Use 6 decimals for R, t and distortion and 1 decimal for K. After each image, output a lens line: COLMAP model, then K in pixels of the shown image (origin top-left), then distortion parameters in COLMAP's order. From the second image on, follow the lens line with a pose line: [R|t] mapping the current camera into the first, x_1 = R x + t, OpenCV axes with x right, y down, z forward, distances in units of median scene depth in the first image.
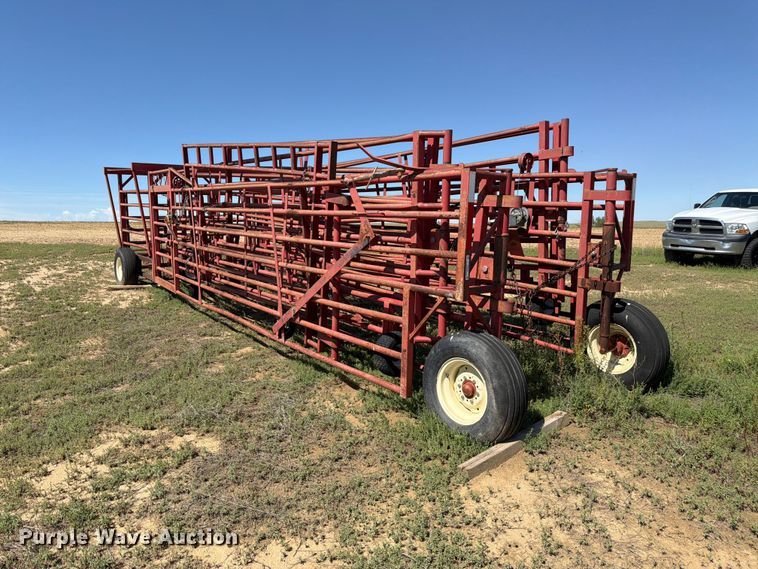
lens RADIAL K [[533.5, 0, 379.0], [0, 533.5, 284.5], [0, 0, 1]] dist [0.079586, -0.002685]
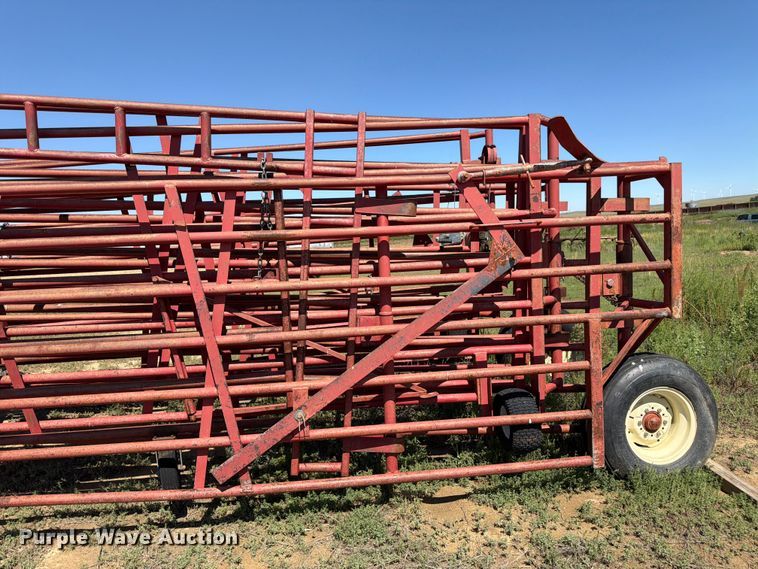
lens RADIAL K [[533.5, 0, 379.0], [0, 533.5, 284.5], [0, 0, 1]] dist [0.079586, -0.002685]
pose [[0.530072, -0.118783, 0.839592, -0.542342], [0.168692, 0.985121, 0.032869, -0.085598], [-0.831003, 0.124210, 0.542223, 0.613505]]
